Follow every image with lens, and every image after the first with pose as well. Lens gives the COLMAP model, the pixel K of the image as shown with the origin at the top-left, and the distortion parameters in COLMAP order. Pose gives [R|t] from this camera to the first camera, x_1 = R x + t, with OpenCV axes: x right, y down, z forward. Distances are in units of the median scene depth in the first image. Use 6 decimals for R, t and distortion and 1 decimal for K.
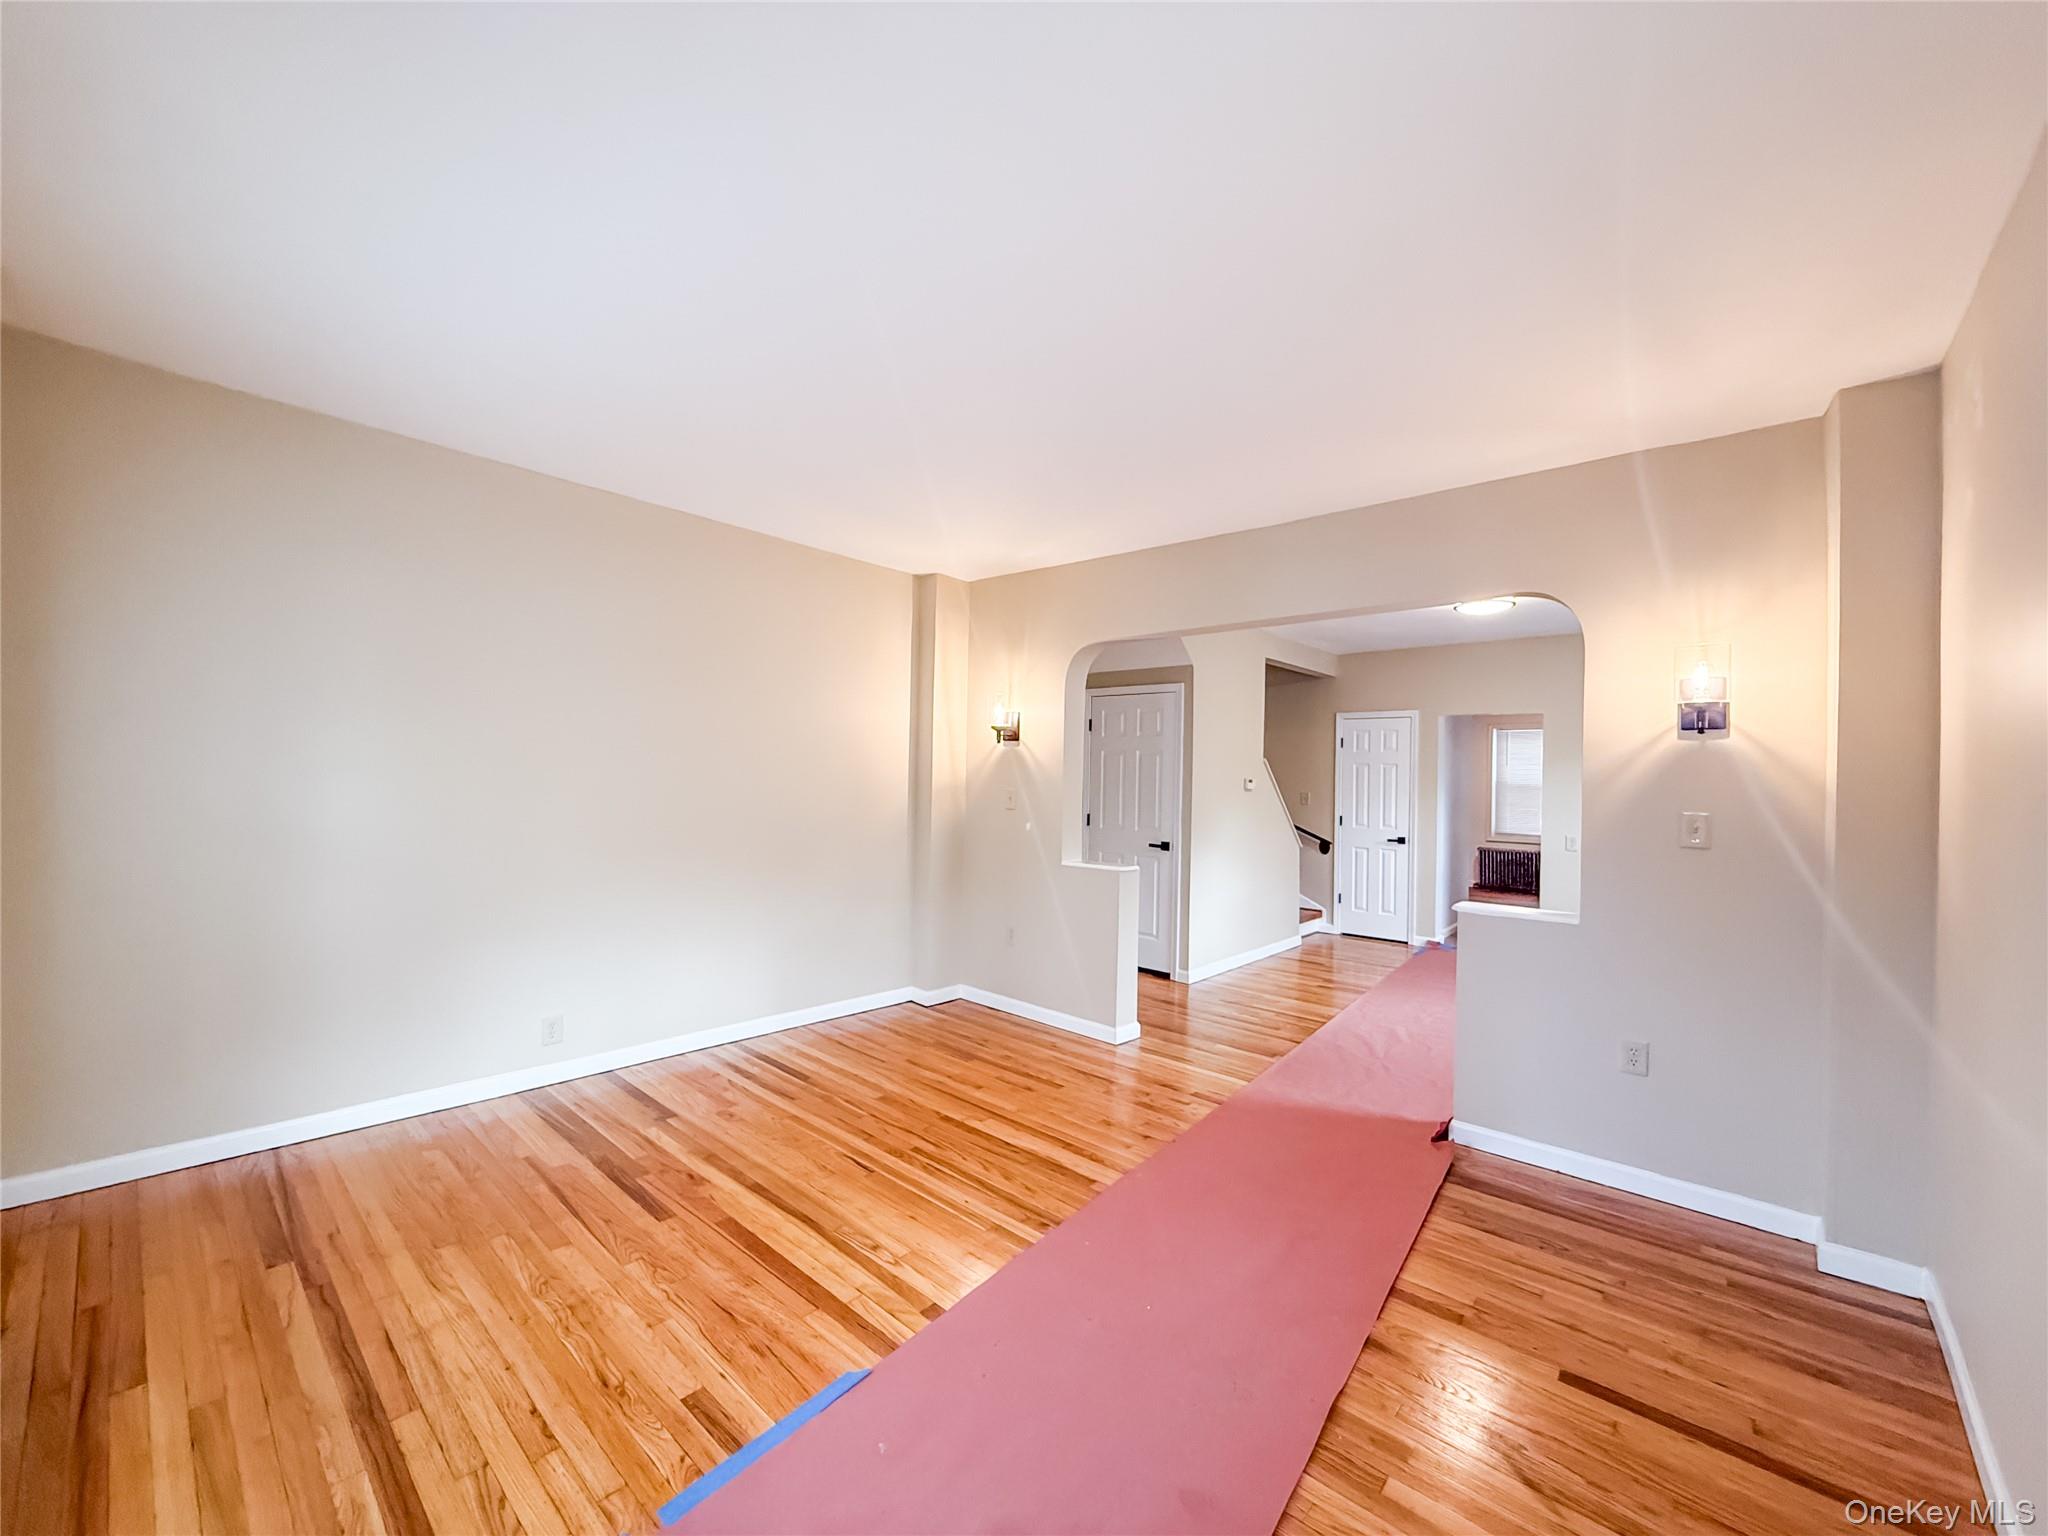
lens RADIAL K [[820.6, 0, 1023.0], [0, 820.6, 766.3], [0, 0, 1]] dist [-0.001501, -0.000042]
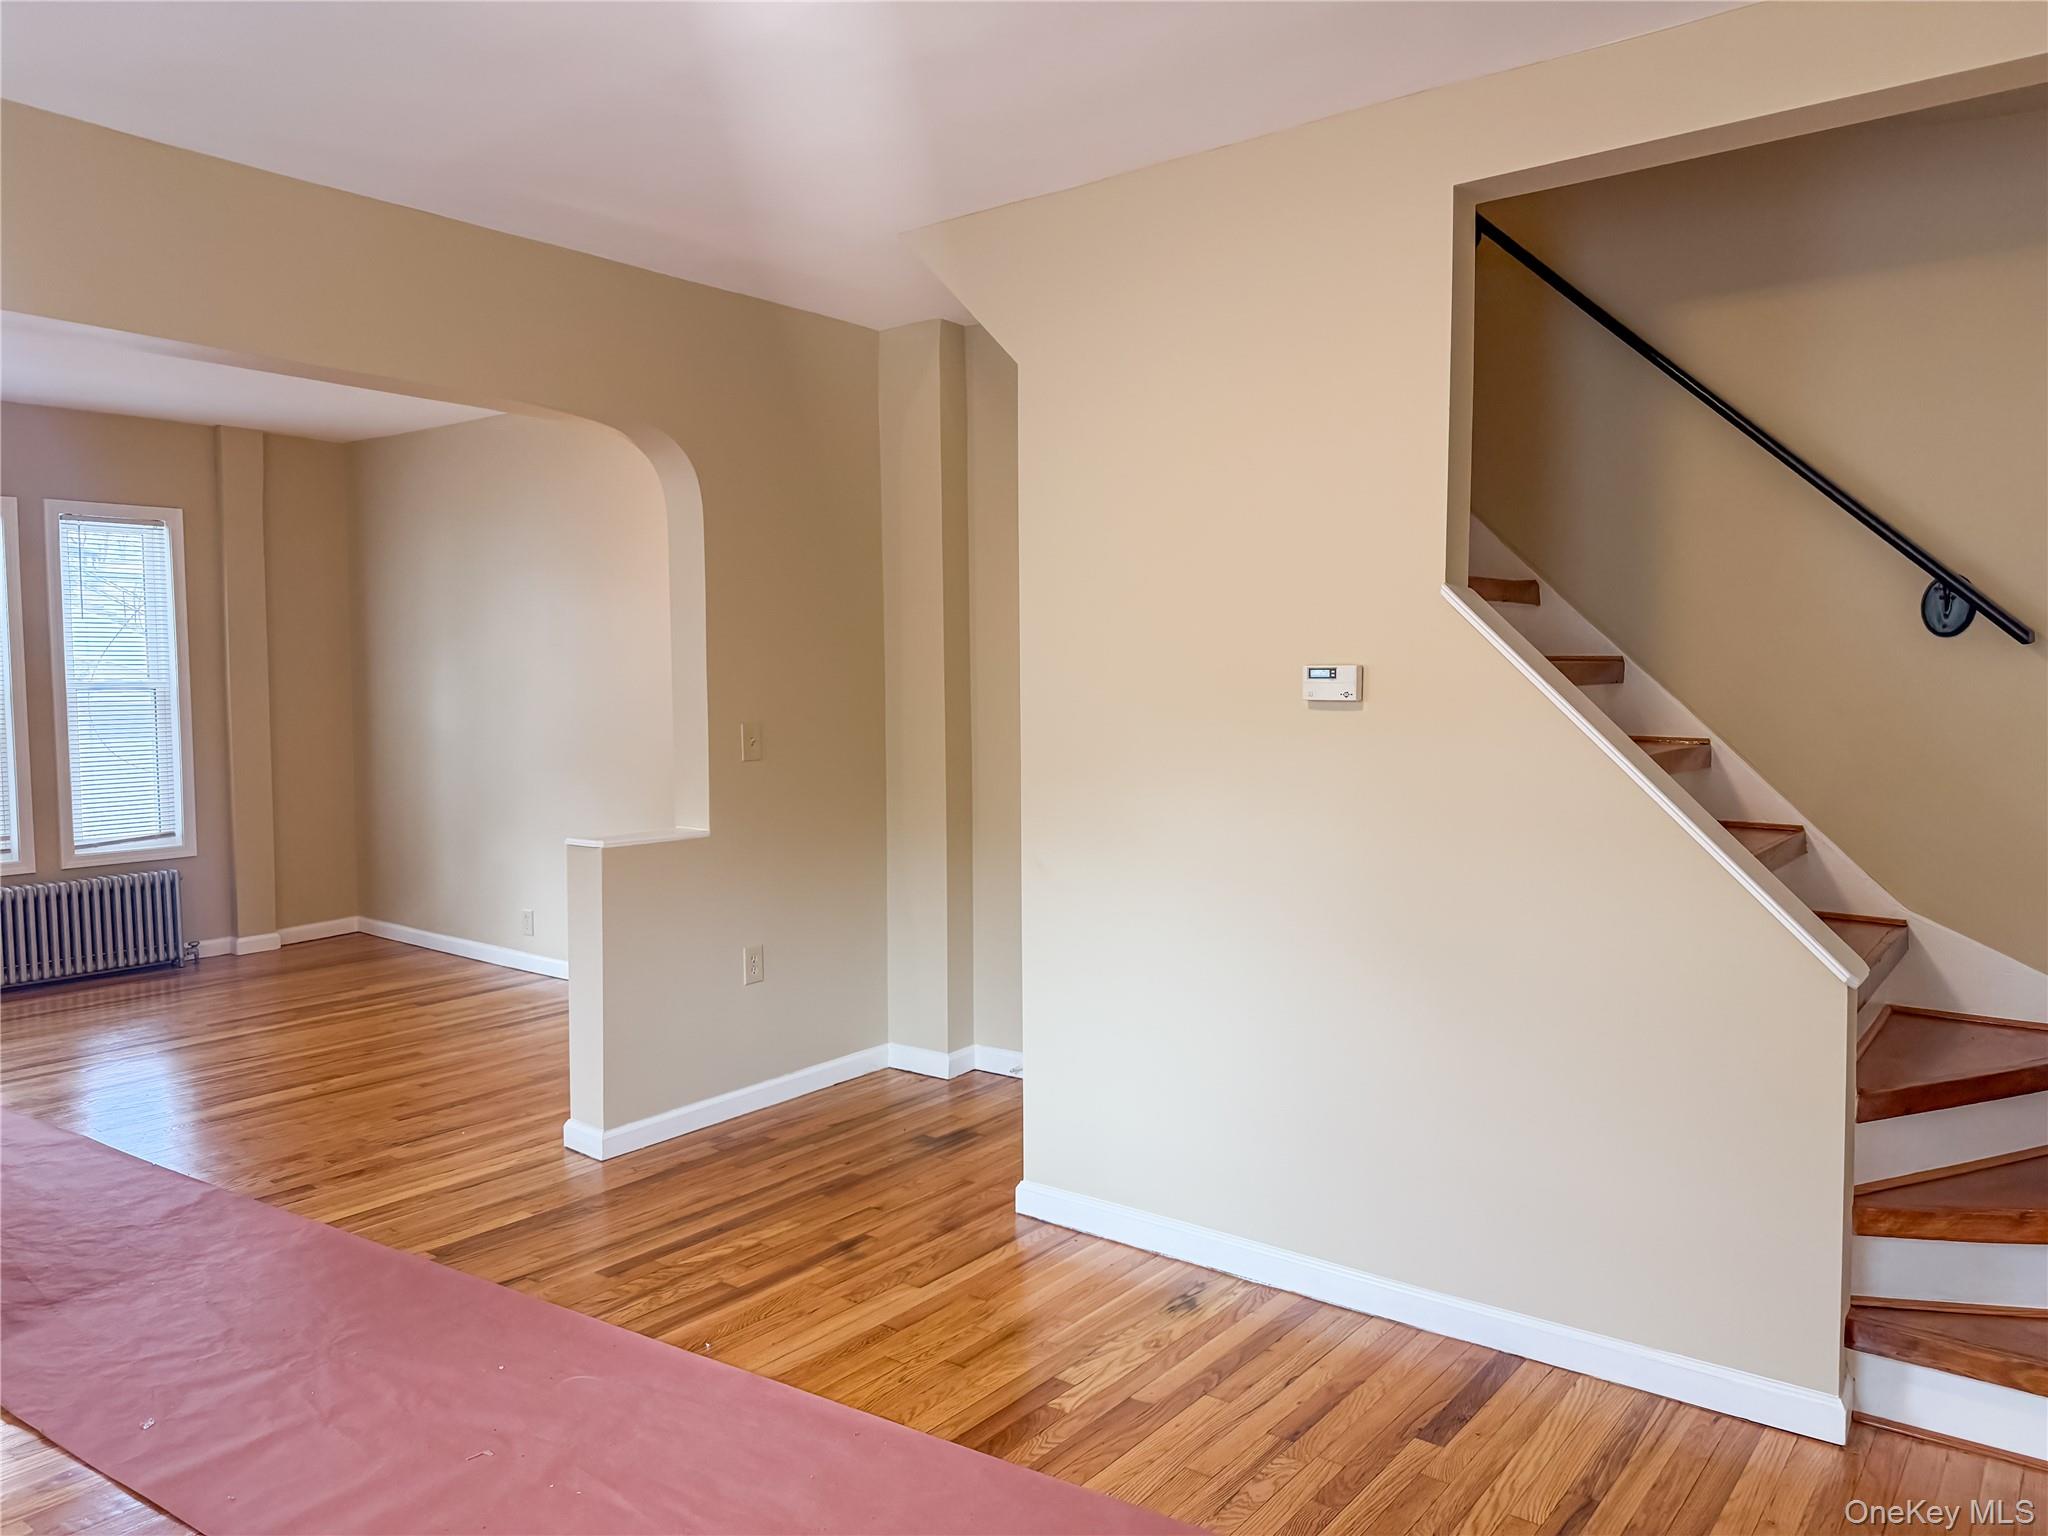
lens RADIAL K [[1440.1, 0, 1023.5], [0, 1440.1, 769.3], [0, 0, 1]] dist [0.002785, 0.000440]
pose [[0.061564, 0.042373, -0.997203, 1.179244], [0.023164, 0.998769, 0.043870, 0.037172], [0.997834, -0.025800, 0.060506, 1.315433]]
